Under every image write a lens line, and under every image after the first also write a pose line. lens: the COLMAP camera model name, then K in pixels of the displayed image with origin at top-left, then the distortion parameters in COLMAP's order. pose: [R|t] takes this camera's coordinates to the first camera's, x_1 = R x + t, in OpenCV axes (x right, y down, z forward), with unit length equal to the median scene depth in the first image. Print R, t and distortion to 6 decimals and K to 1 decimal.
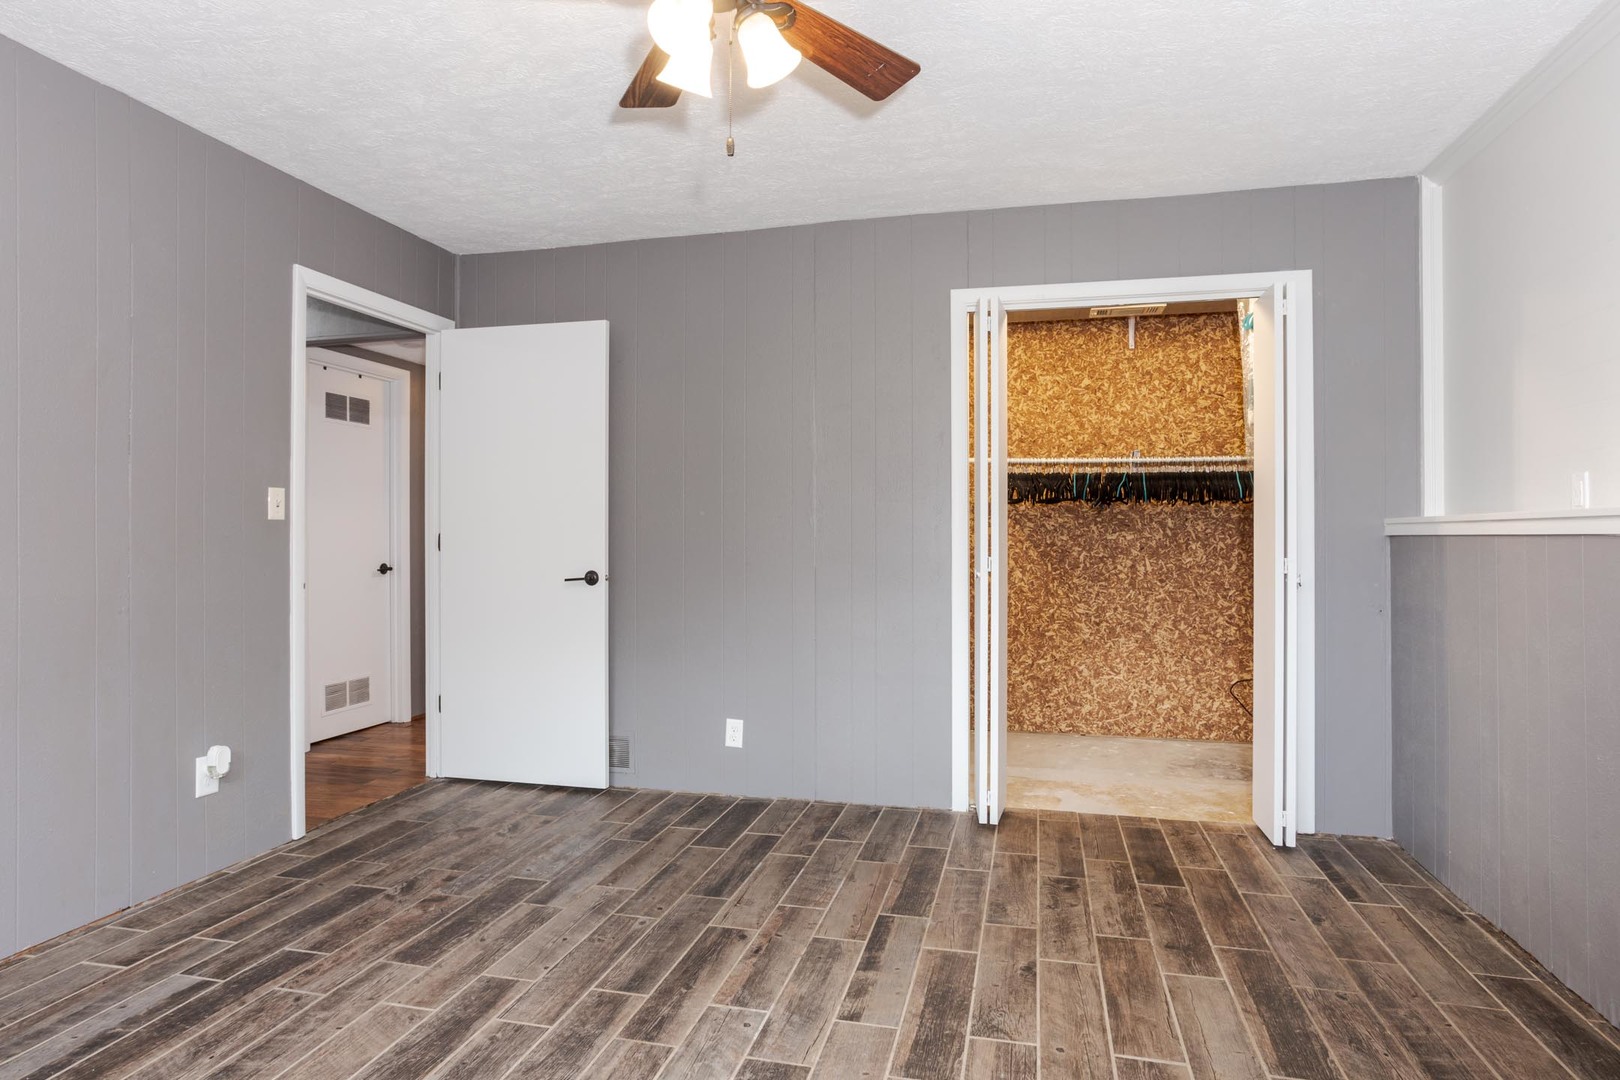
lens RADIAL K [[901.4, 0, 801.9], [0, 901.4, 538.4], [0, 0, 1]] dist [-0.042743, 0.035310]
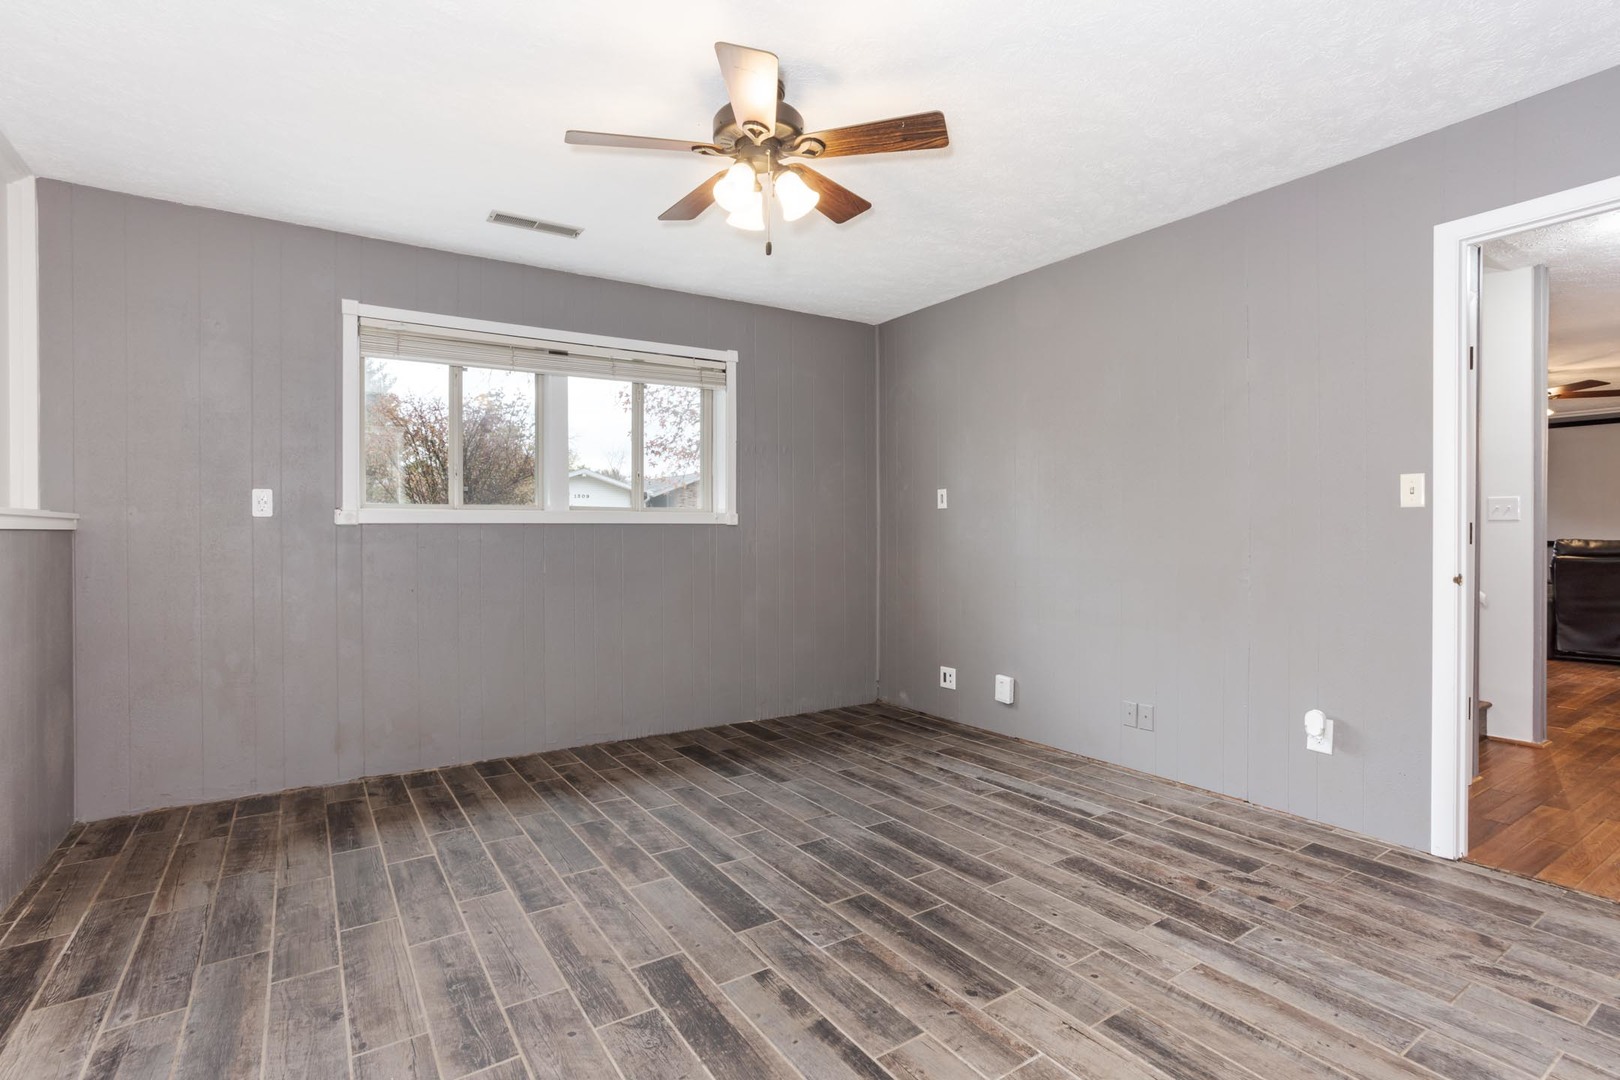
lens RADIAL K [[782.8, 0, 813.0], [0, 782.8, 533.8], [0, 0, 1]] dist [-0.056552, 0.032676]
pose [[-0.664107, 0.008689, -0.747587, 0.599787], [0.003857, 0.999959, 0.008197, -0.001735], [0.747627, 0.002560, -0.664114, 1.416051]]
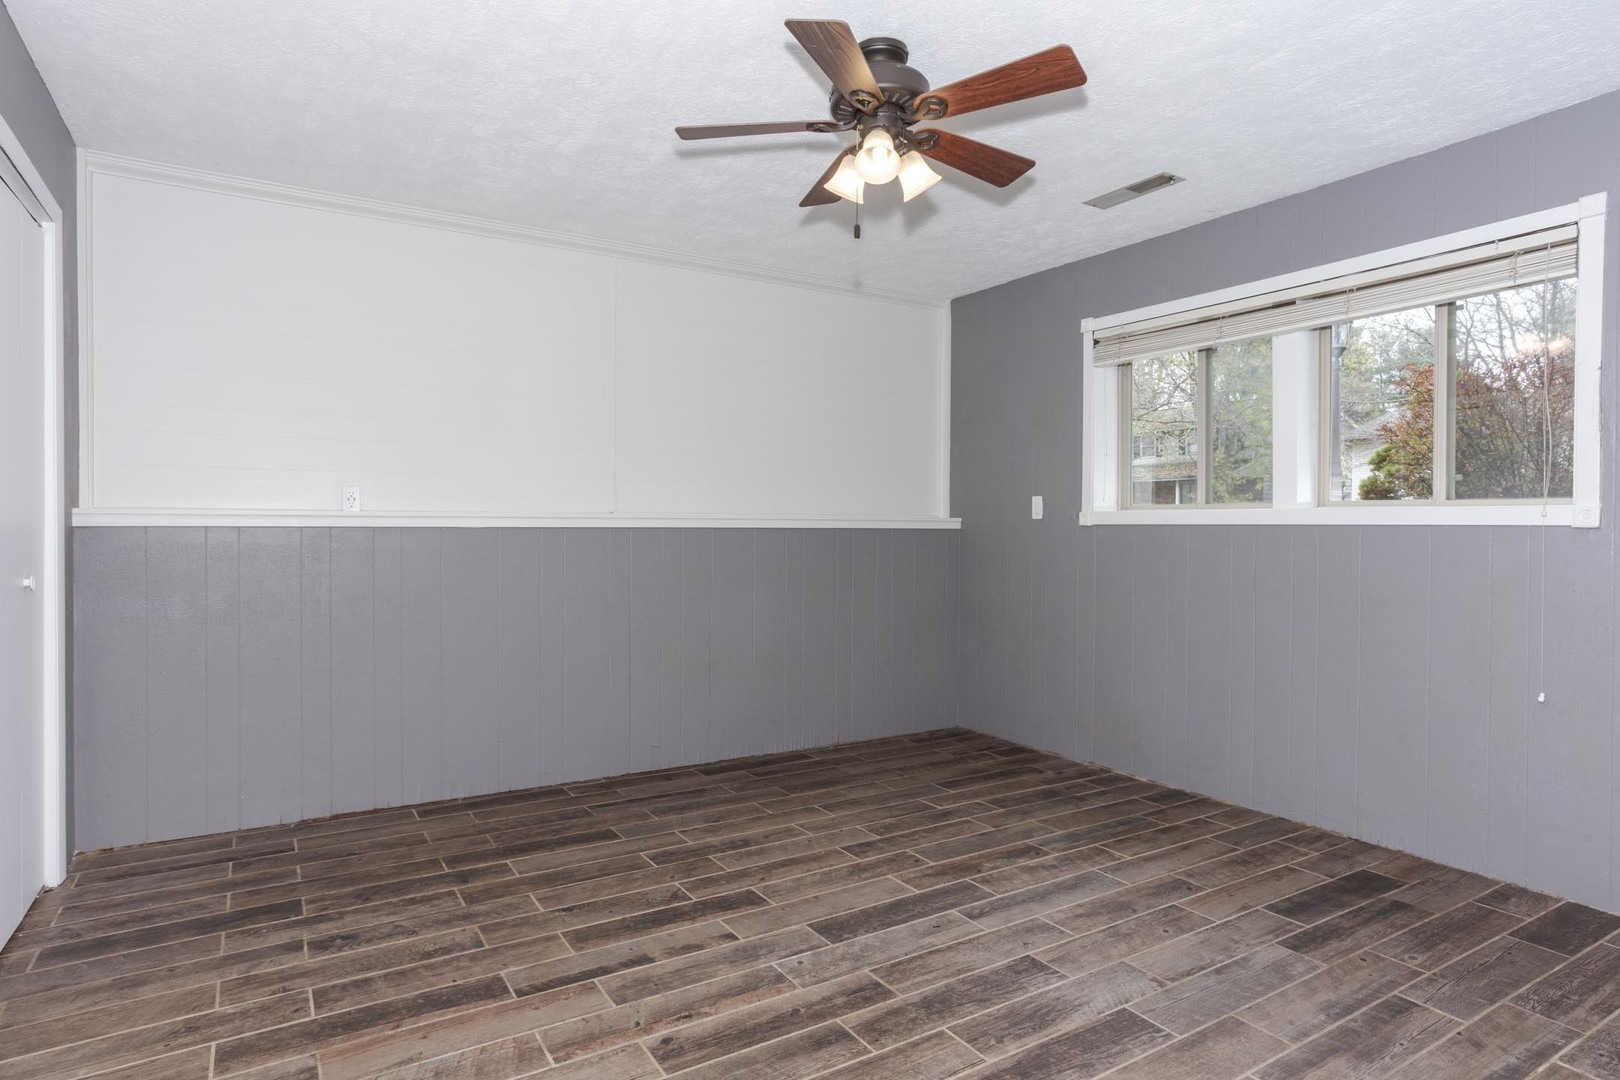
lens RADIAL K [[901.4, 0, 801.9], [0, 901.4, 538.4], [0, 0, 1]] dist [-0.042743, 0.035310]
pose [[-0.717133, -0.008377, 0.696886, -0.715438], [-0.000784, 0.999937, 0.011214, -0.006197], [-0.696936, 0.007496, -0.717094, 1.520764]]
